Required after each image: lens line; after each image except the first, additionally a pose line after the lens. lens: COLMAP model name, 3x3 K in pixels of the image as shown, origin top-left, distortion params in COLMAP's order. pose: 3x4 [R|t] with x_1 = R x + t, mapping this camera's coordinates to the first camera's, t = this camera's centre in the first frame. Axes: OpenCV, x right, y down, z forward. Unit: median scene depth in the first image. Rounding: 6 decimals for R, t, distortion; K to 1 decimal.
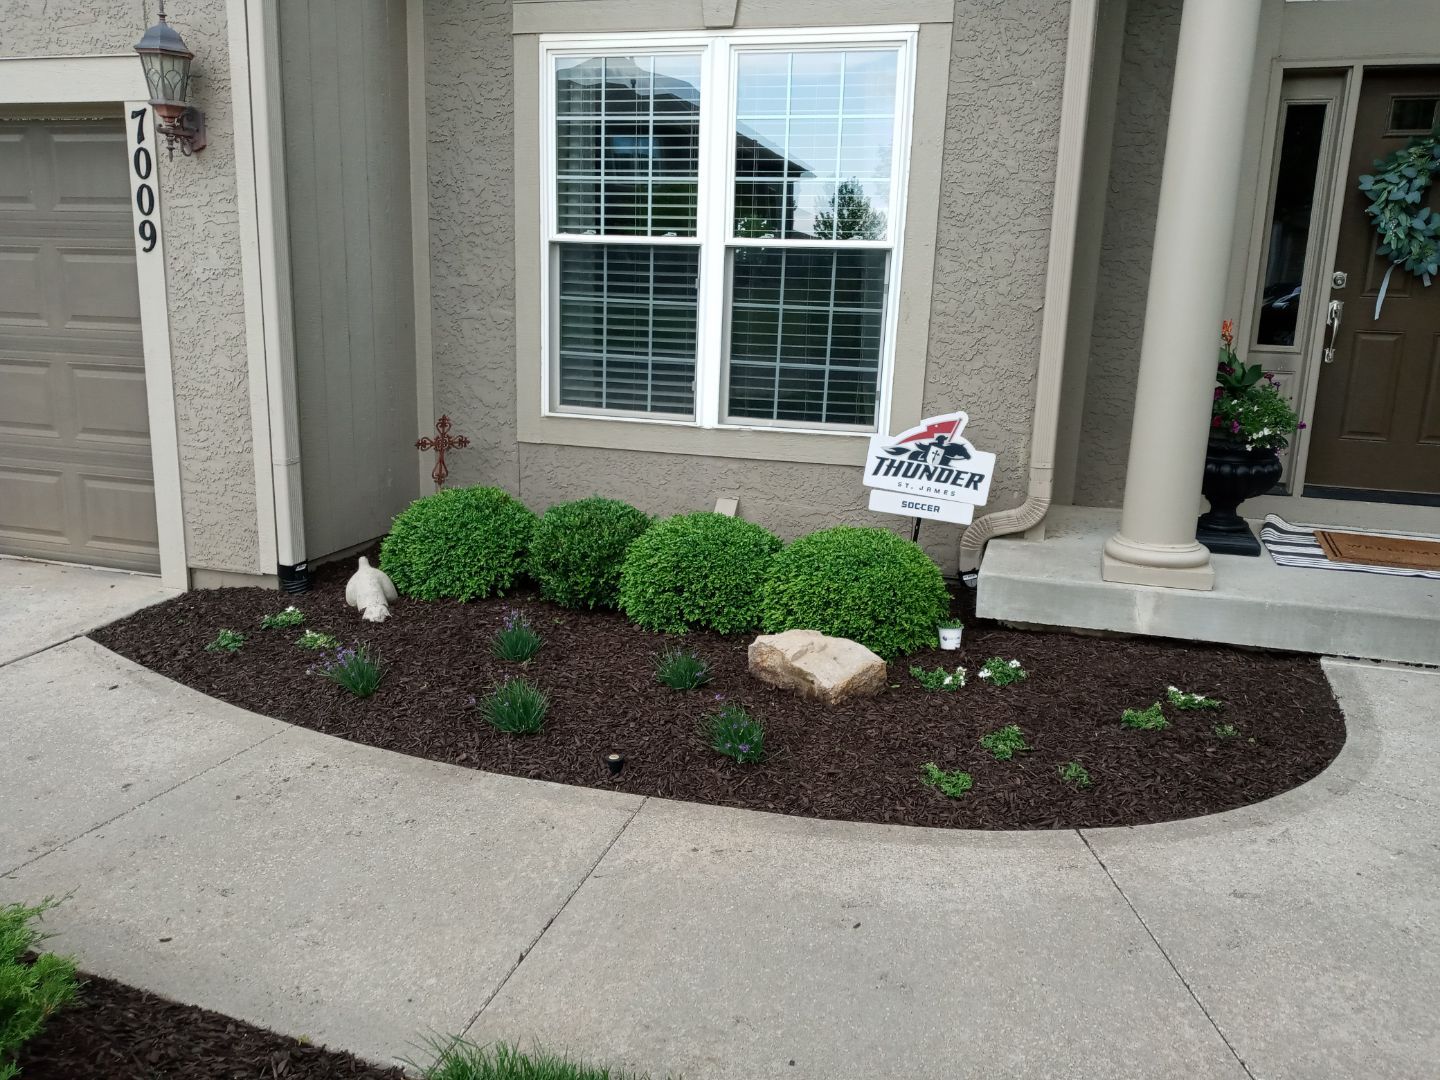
lens RADIAL K [[1182.3, 0, 720.0], [0, 1182.3, 540.0], [0, 0, 1]] dist [0.007167, 0.001072]
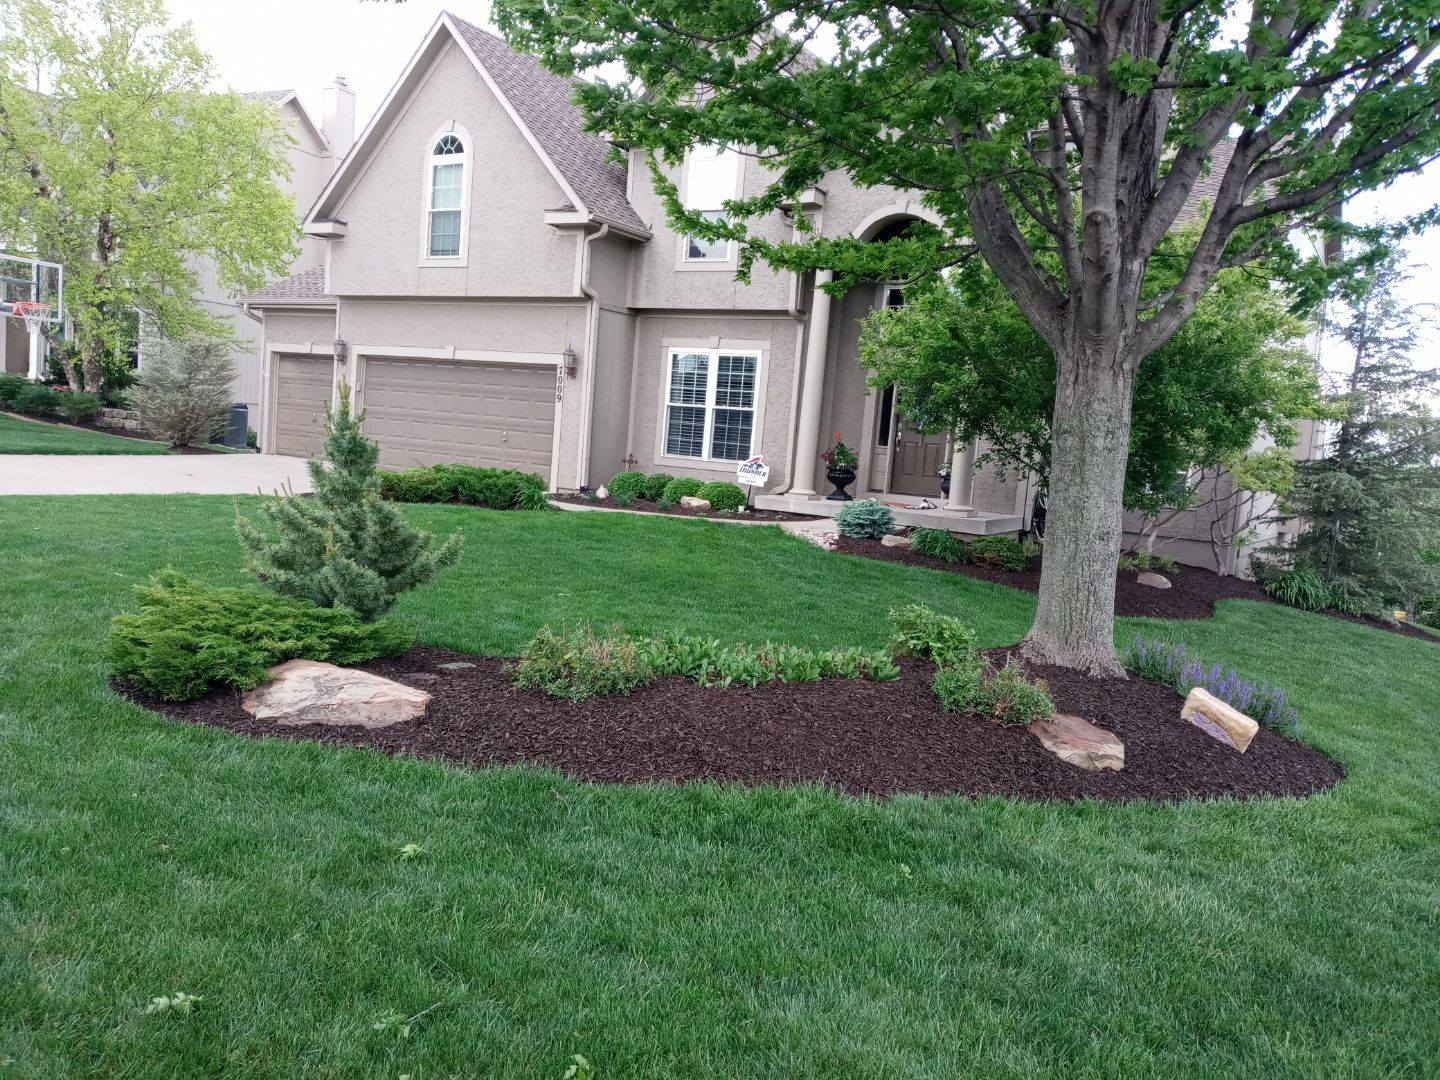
lens RADIAL K [[1140.6, 0, 720.0], [0, 1140.6, 540.0], [0, 0, 1]] dist [0.005662, 0.001233]
pose [[0.962618, 0.074270, -0.260480, 0.895076], [-0.111923, 0.984800, -0.132824, 0.553397], [0.246656, 0.157012, 0.956299, -2.055897]]
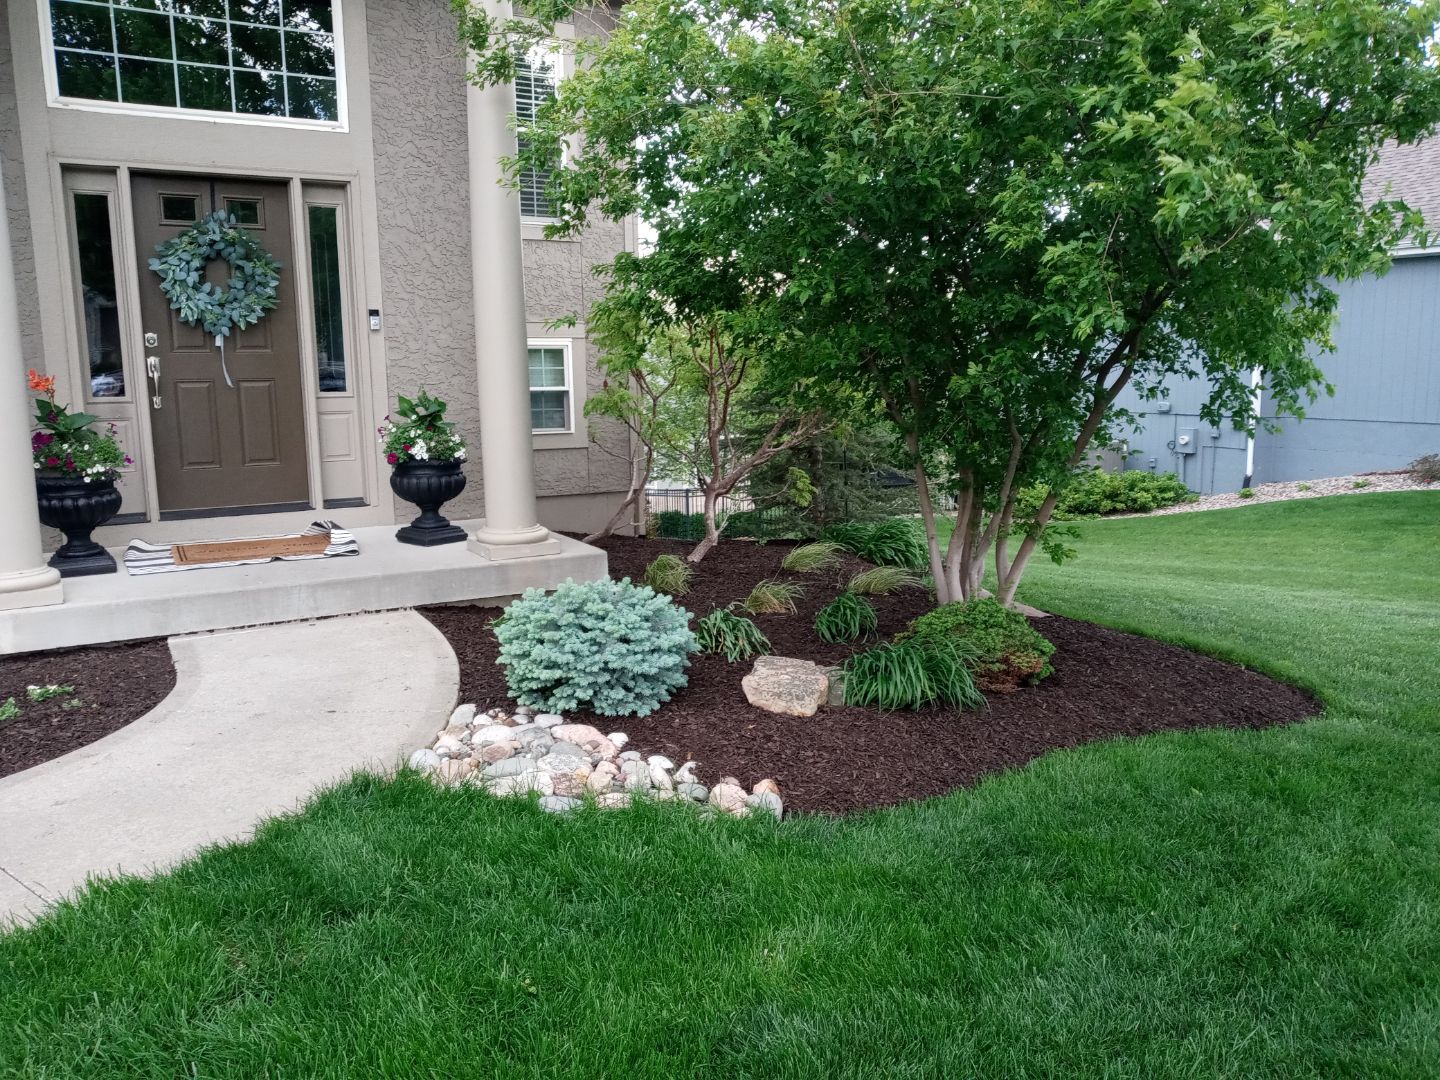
lens RADIAL K [[1192.9, 0, 720.0], [0, 1192.9, 540.0], [0, 0, 1]] dist [0.064708, -0.000646]
pose [[0.690212, -0.144570, 0.709018, 0.025327], [0.185223, 0.982492, 0.020021, 0.105880], [-0.699499, 0.117508, 0.704906, -0.426738]]
